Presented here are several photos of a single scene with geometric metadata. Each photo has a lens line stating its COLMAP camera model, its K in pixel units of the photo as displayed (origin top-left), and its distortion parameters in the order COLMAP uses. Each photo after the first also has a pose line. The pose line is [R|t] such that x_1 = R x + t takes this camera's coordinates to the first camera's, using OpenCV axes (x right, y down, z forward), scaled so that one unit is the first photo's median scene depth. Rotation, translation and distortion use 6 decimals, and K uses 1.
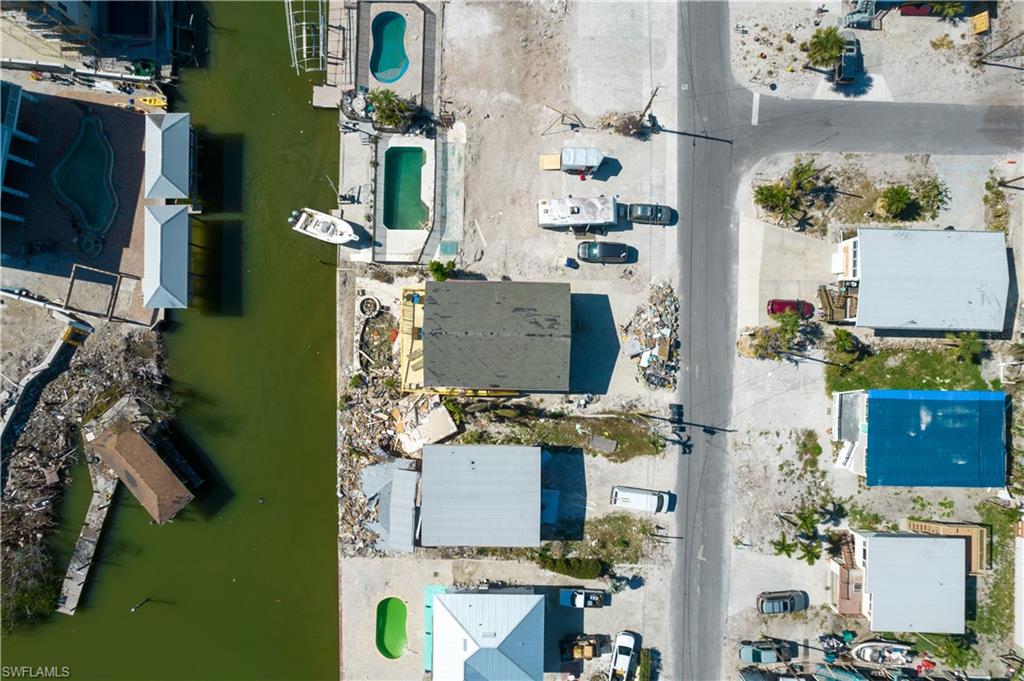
lens RADIAL K [[651.9, 0, 513.6], [0, 651.9, 346.0], [0, 0, 1]] dist [-0.073922, 0.064325]
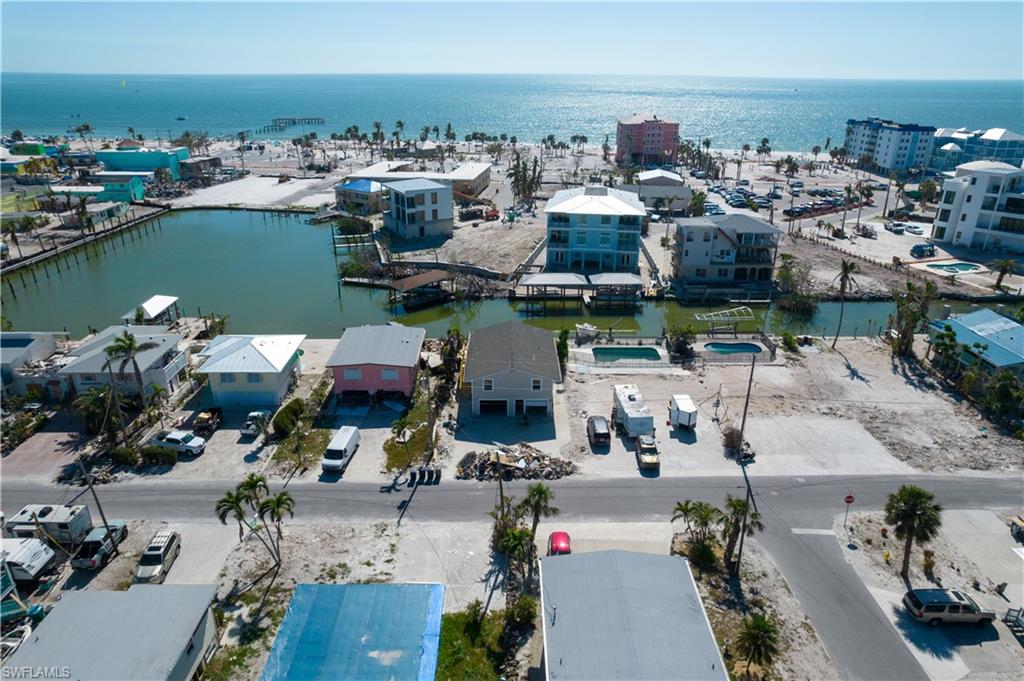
lens RADIAL K [[651.9, 0, 513.6], [0, 651.9, 346.0], [0, 0, 1]] dist [-0.073922, 0.064325]
pose [[0.031768, 0.390958, -0.919860, 0.994912], [-0.999489, 0.015809, -0.027798, 0.011070], [0.003675, 0.920273, 0.391260, 0.487281]]
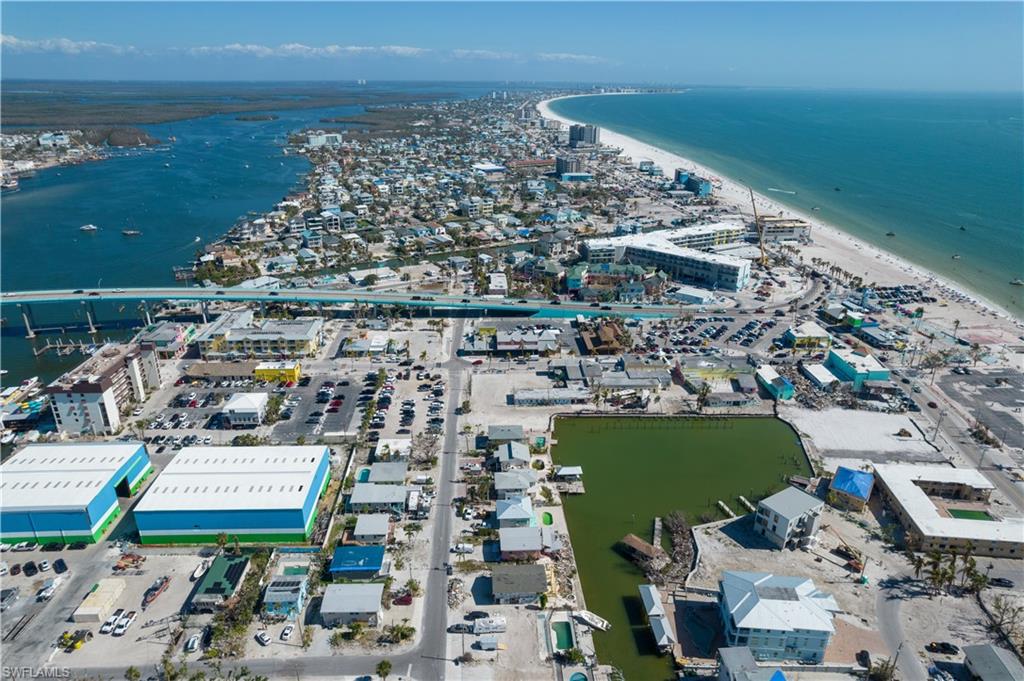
lens RADIAL K [[651.9, 0, 513.6], [0, 651.9, 346.0], [0, 0, 1]] dist [-0.073922, 0.064325]
pose [[-0.997593, 0.016596, -0.067326, 0.152059], [-0.068624, -0.375574, 0.924248, -2.001656], [-0.009947, 0.926644, 0.375809, -0.849470]]
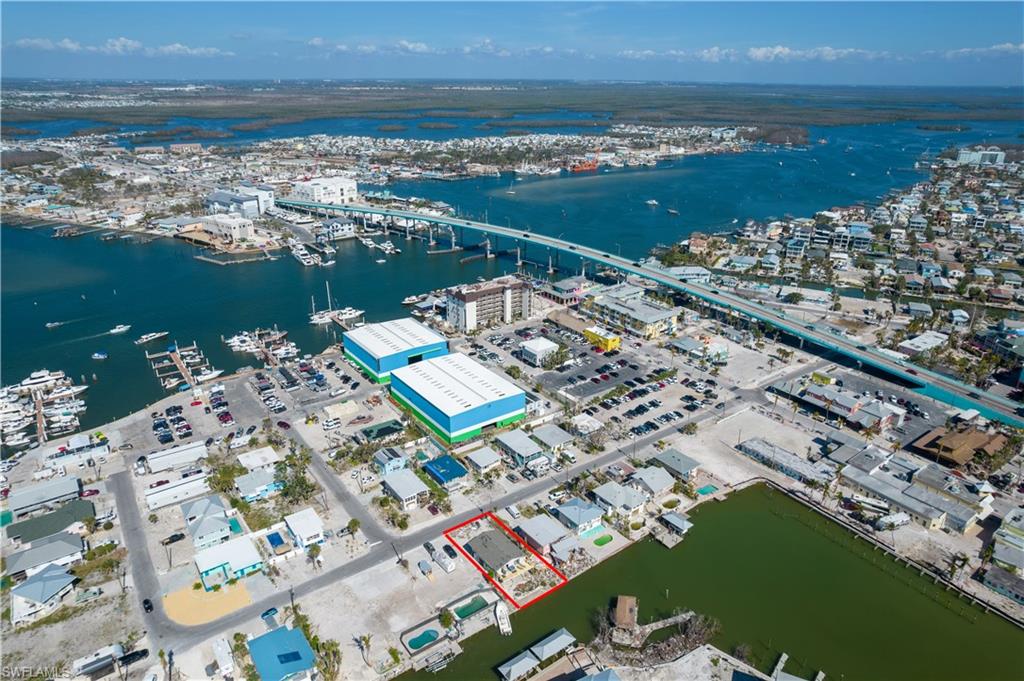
lens RADIAL K [[651.9, 0, 513.6], [0, 651.9, 346.0], [0, 0, 1]] dist [-0.073922, 0.064325]
pose [[-0.606869, -0.312567, 0.730761, -1.756727], [0.794651, -0.220699, 0.565528, -1.289776], [-0.015487, 0.923901, 0.382317, -0.864135]]
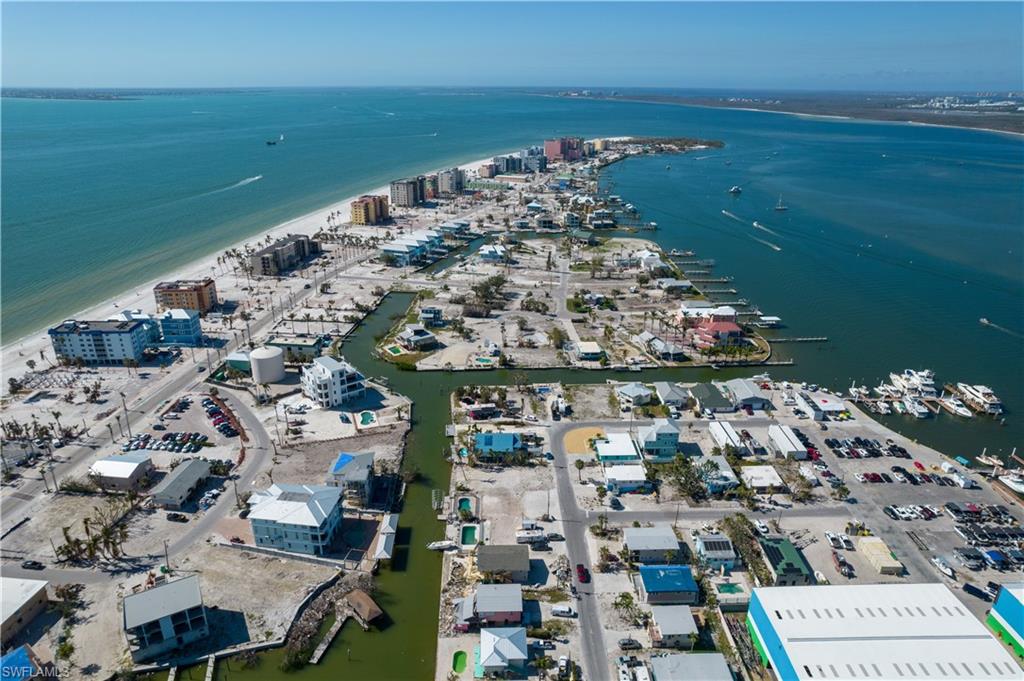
lens RADIAL K [[651.9, 0, 513.6], [0, 651.9, 346.0], [0, 0, 1]] dist [-0.073922, 0.064325]
pose [[0.998938, -0.013510, 0.044060, -0.086434], [0.045848, 0.387978, -0.920528, 2.084084], [-0.004658, 0.921570, 0.388185, -0.887683]]
